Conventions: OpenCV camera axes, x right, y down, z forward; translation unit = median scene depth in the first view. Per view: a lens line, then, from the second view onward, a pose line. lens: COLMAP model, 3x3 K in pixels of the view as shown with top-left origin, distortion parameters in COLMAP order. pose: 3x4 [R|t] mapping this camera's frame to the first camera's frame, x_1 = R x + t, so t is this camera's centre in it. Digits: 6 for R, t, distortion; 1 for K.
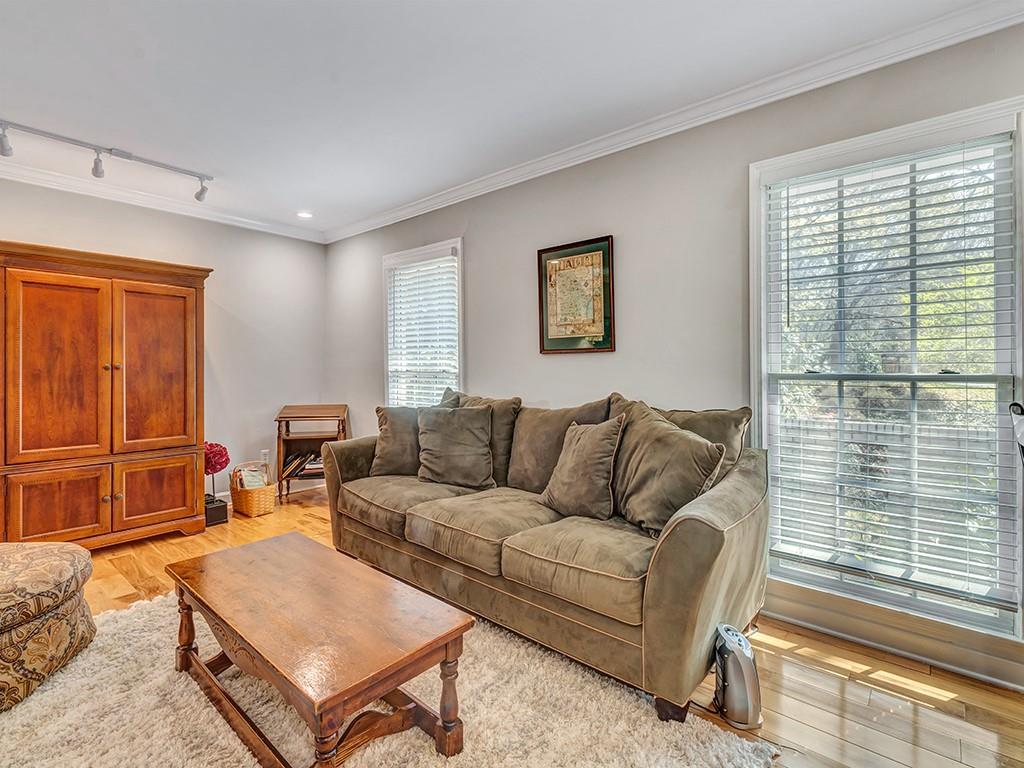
lens RADIAL K [[484.0, 0, 509.1], [0, 484.0, 390.2], [0, 0, 1]] dist [0.000294, -0.000012]
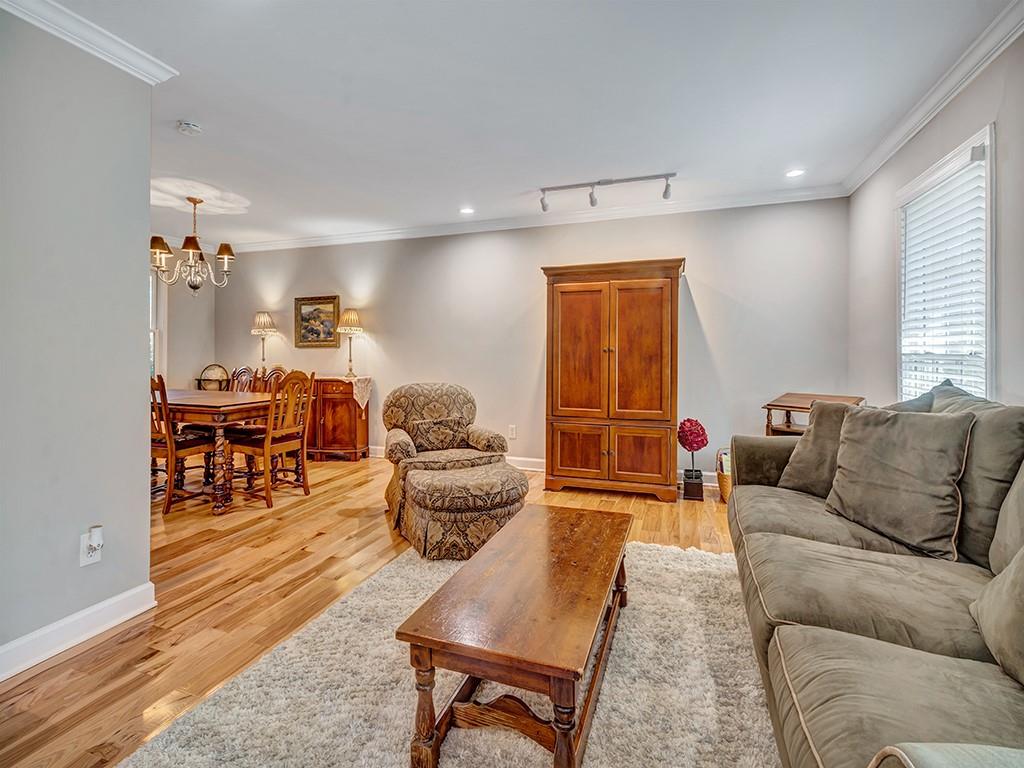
lens RADIAL K [[492.0, 0, 507.0], [0, 492.0, 364.0], [0, 0, 1]] dist [0.001639, -0.000218]
pose [[0.351294, 0.019023, -0.936072, 0.297281], [-0.039489, 0.999205, 0.005486, -0.007668], [0.935432, 0.035037, 0.351765, 0.291603]]
